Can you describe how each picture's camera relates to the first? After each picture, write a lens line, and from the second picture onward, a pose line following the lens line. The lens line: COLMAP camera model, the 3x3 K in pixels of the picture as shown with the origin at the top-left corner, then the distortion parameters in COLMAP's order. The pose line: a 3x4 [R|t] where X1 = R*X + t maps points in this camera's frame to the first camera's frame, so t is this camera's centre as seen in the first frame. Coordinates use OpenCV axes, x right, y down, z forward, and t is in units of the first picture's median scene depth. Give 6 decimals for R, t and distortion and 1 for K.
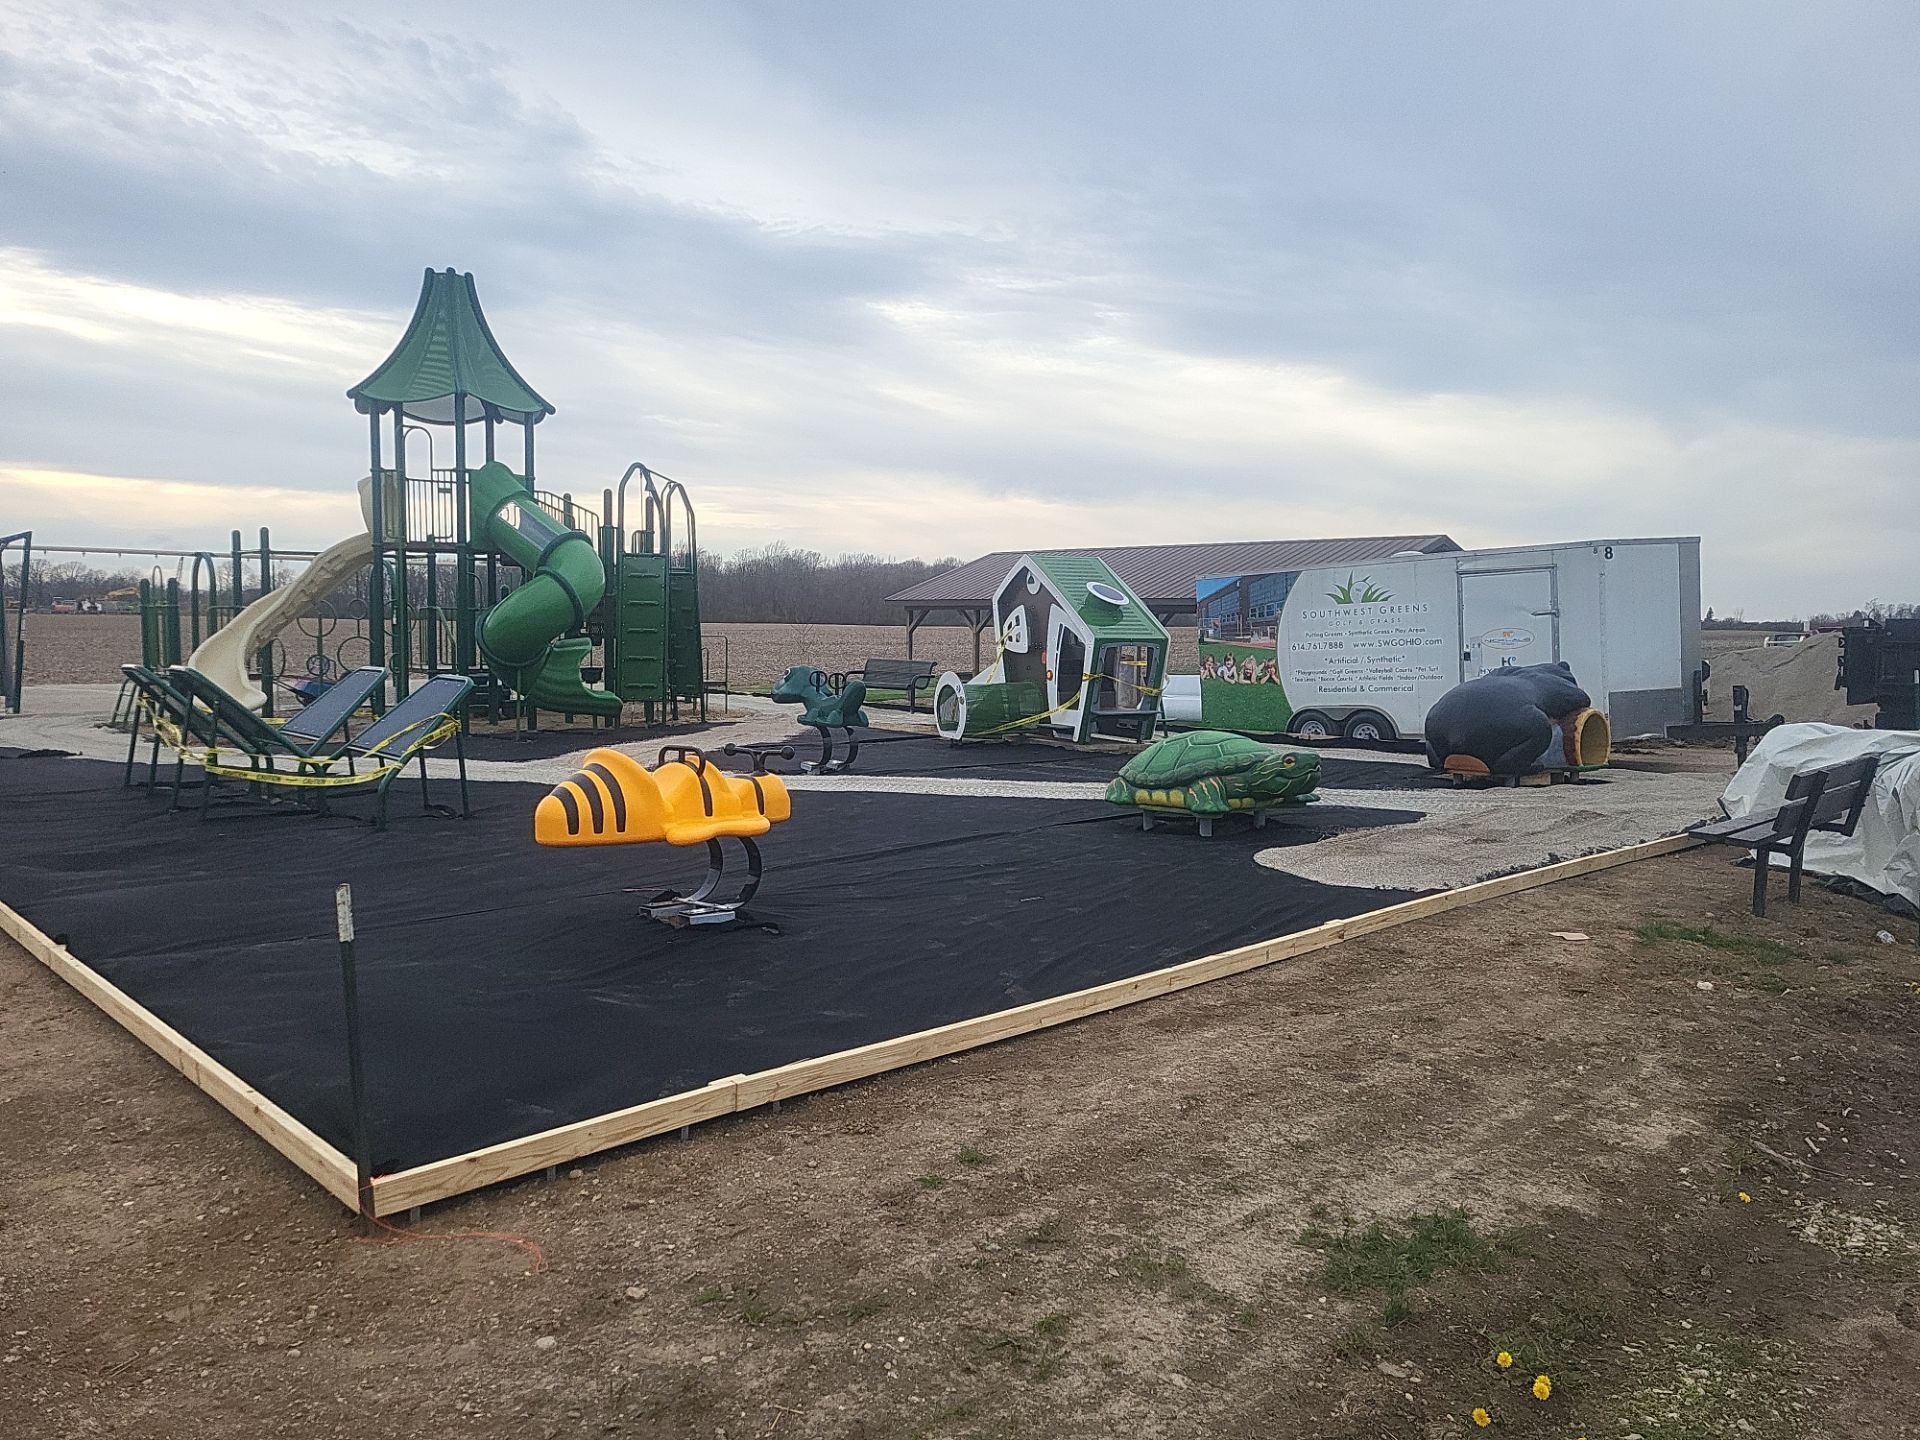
lens RADIAL K [[1460.8, 0, 990.0], [0, 1460.8, 719.8], [0, 0, 1]] dist [0.012185, -0.002348]
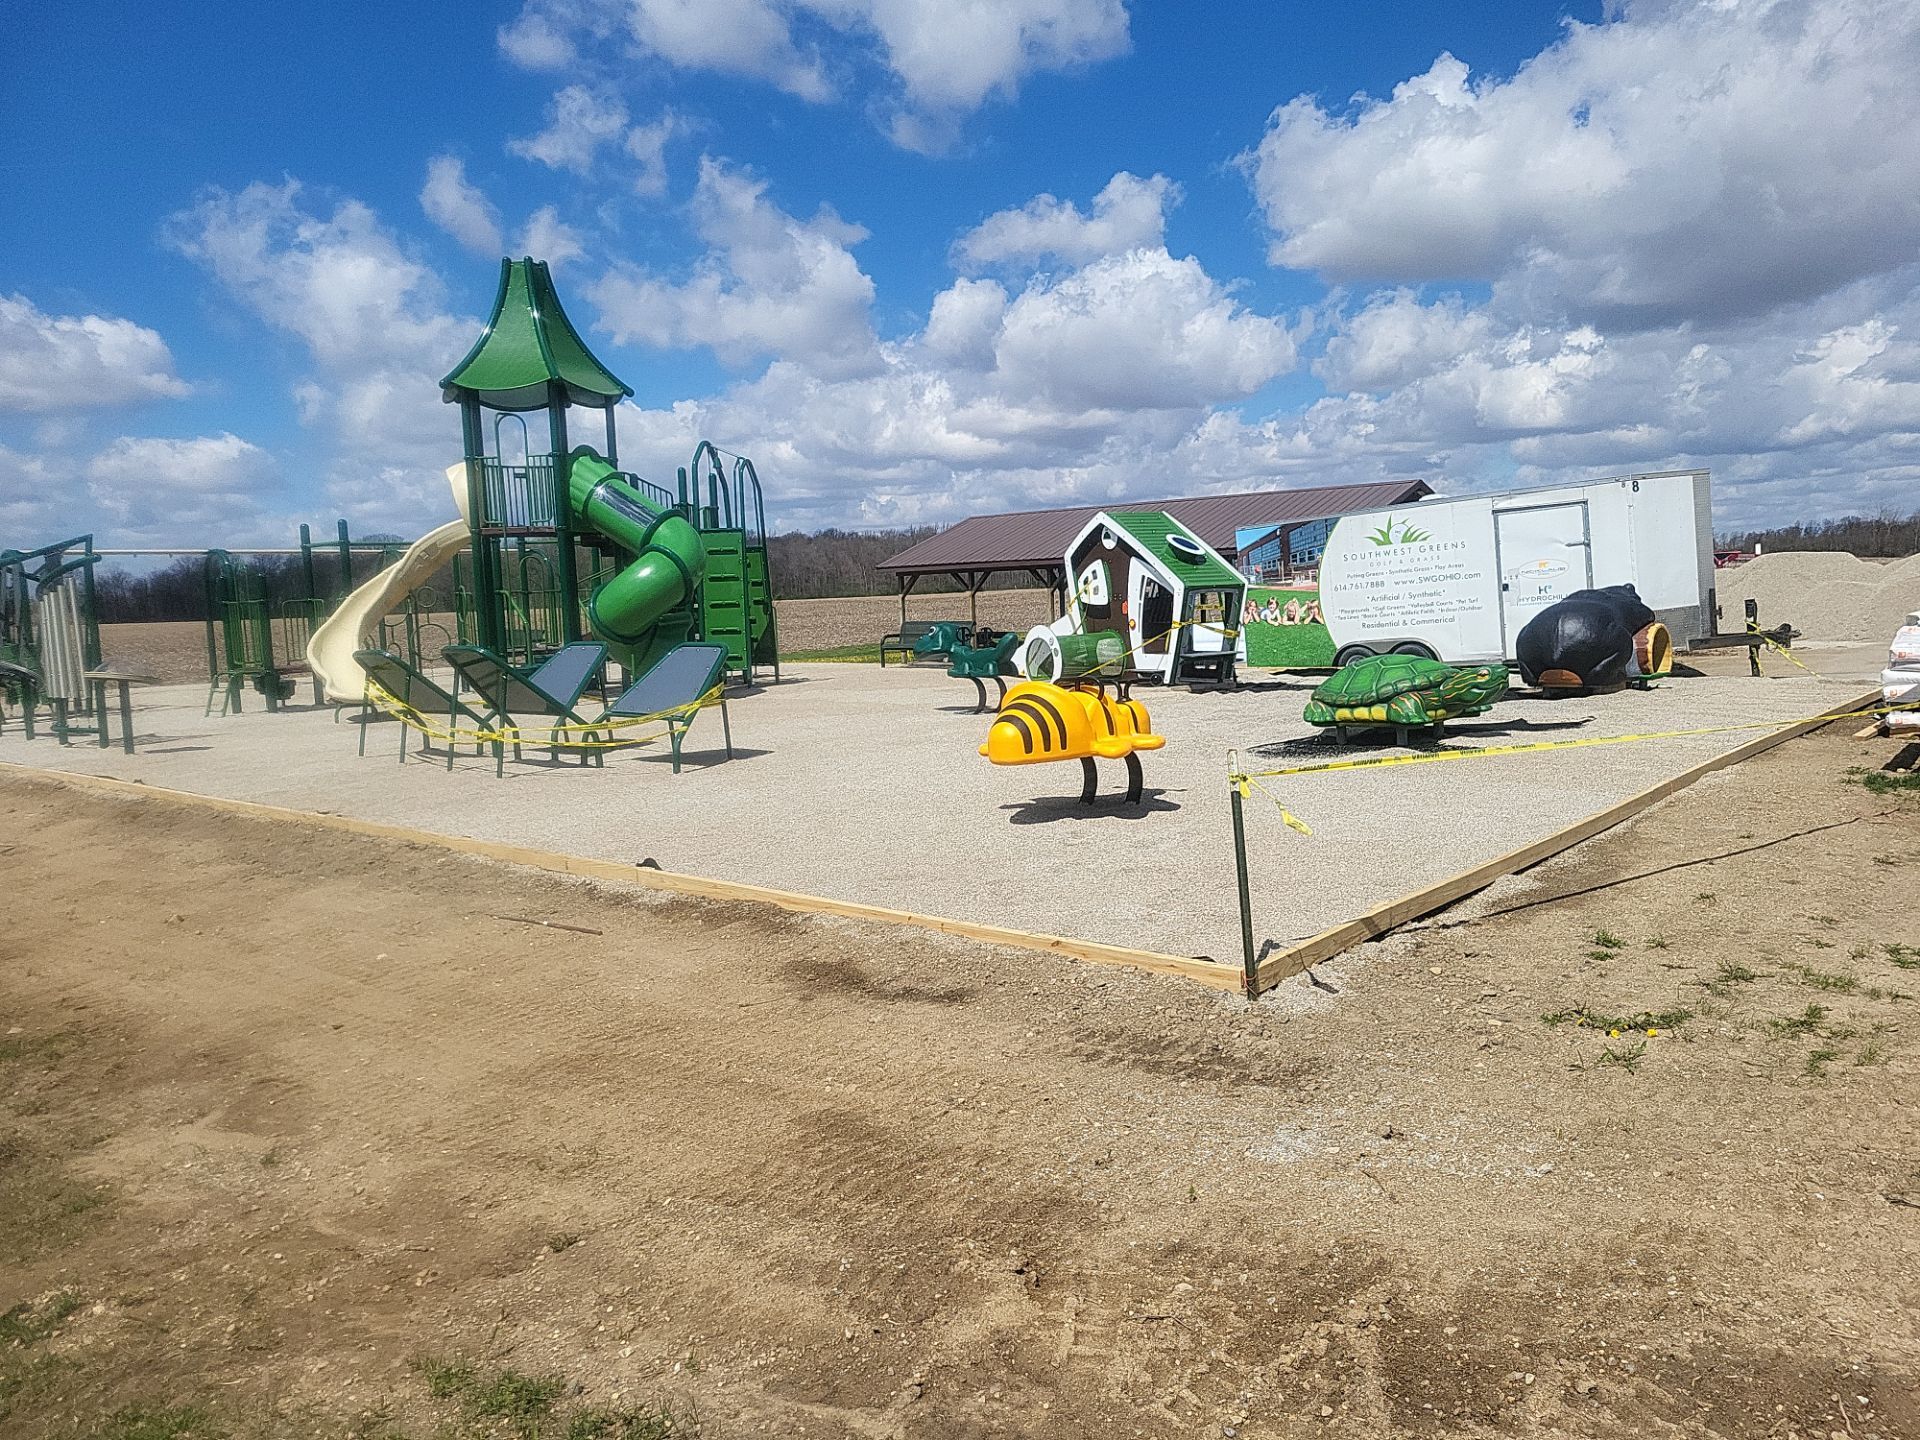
lens RADIAL K [[1471.3, 0, 1020.6], [0, 1471.3, 716.1], [0, 0, 1]] dist [0.003753, 0.000480]
pose [[0.993013, -0.058325, 0.102583, -0.150242], [0.056348, 0.998167, 0.022070, 0.008211], [-0.103682, -0.016136, 0.994480, -0.062474]]
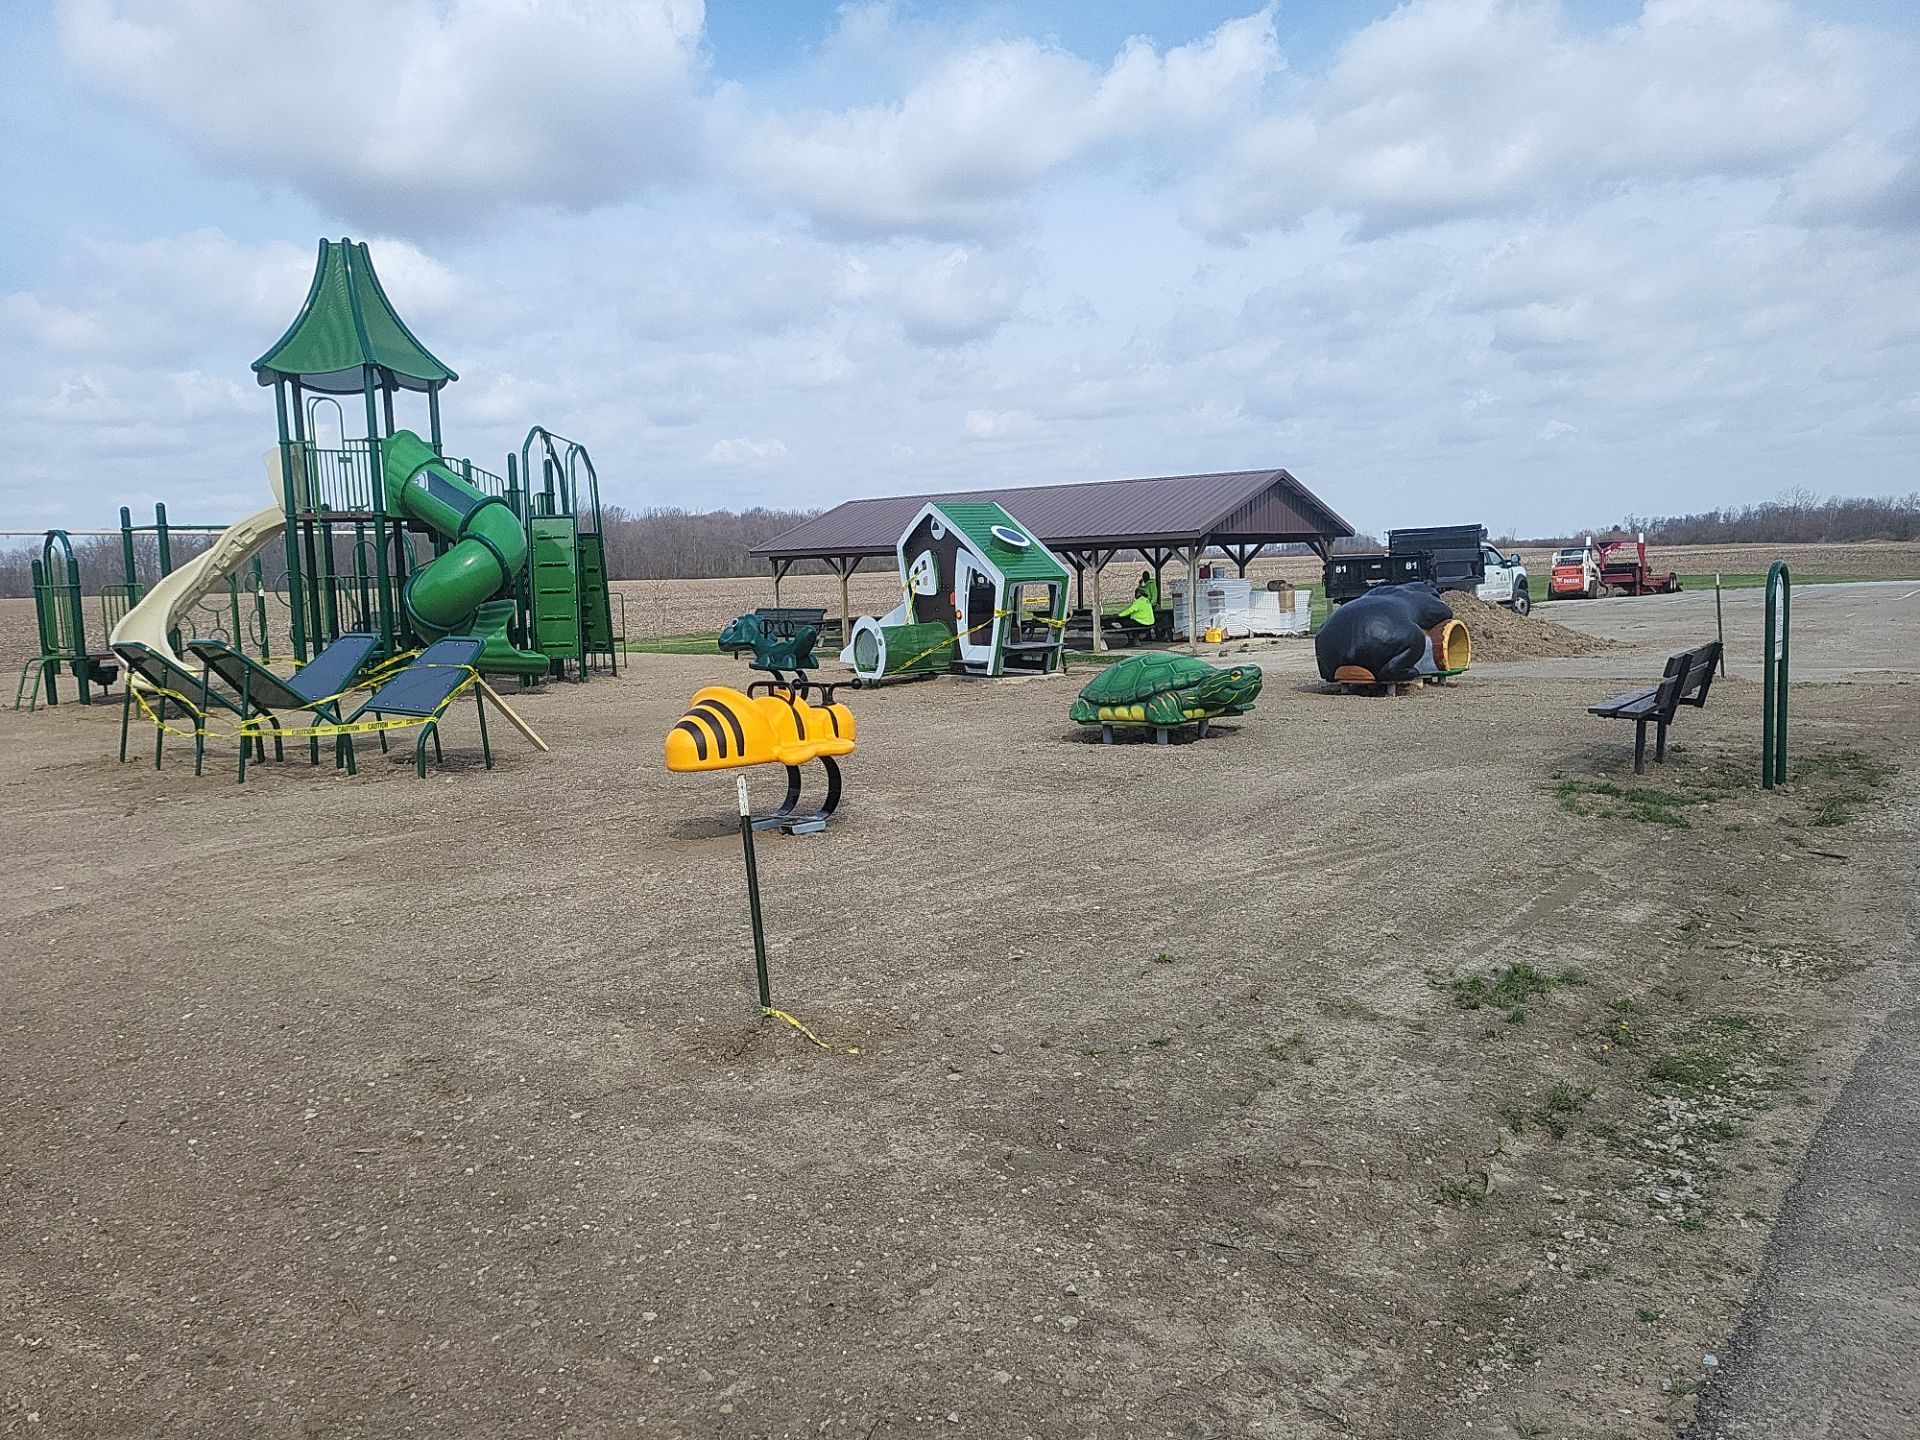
lens RADIAL K [[1460.8, 0, 990.0], [0, 1460.8, 719.8], [0, 0, 1]] dist [0.012185, -0.002348]
pose [[0.990426, -0.055449, 0.126420, -0.074439], [0.050661, 0.997883, 0.040777, 0.003728], [-0.128414, -0.033982, 0.991138, -0.068214]]
